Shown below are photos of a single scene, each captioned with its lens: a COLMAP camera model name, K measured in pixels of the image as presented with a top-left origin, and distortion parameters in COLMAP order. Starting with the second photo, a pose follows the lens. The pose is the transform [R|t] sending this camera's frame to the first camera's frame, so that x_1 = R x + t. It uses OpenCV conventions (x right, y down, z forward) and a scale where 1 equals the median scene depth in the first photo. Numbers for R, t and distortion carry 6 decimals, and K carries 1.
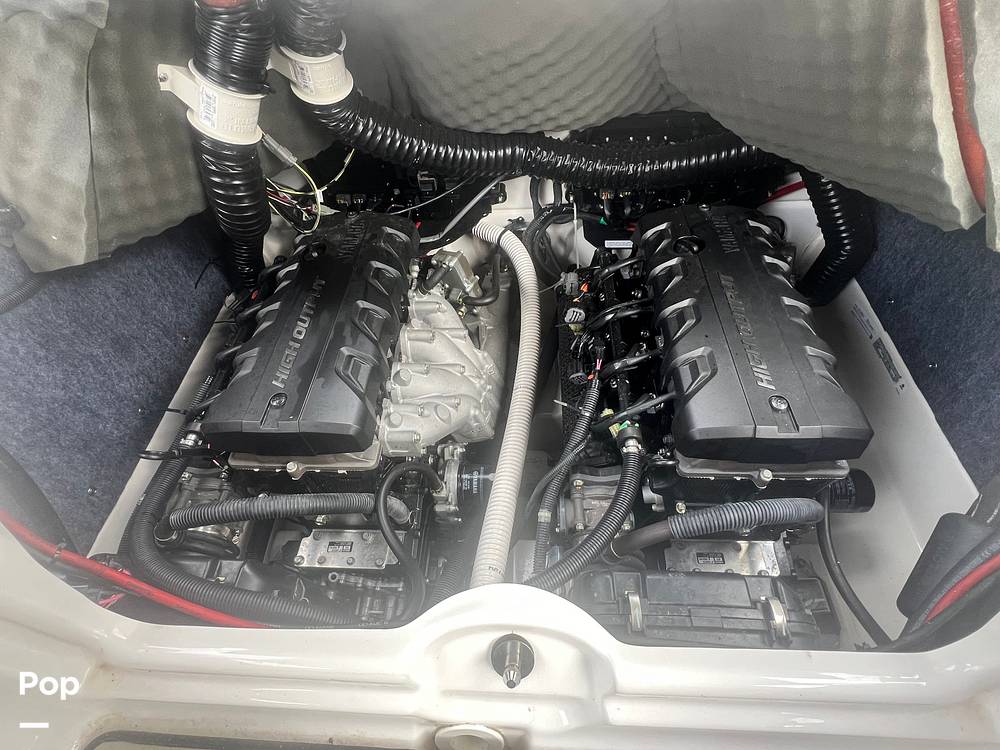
lens RADIAL K [[505.1, 0, 497.0], [0, 505.1, 377.9], [0, 0, 1]] dist [-0.002727, 0.004590]
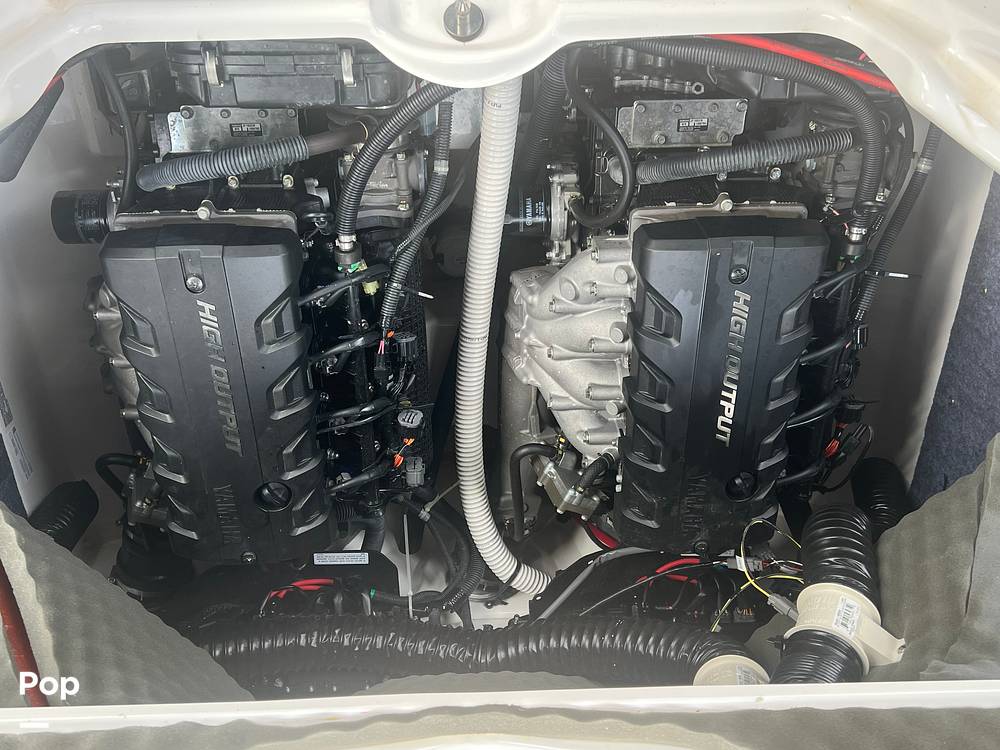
lens RADIAL K [[963.2, 0, 503.0], [0, 963.2, 375.9], [0, 0, 1]] dist [0.071756, 0.000000]
pose [[-0.998304, 0.032062, 0.048592, -0.079753], [-0.026488, -0.993435, 0.111287, -0.264563], [0.051841, 0.109811, 0.992600, -0.595865]]
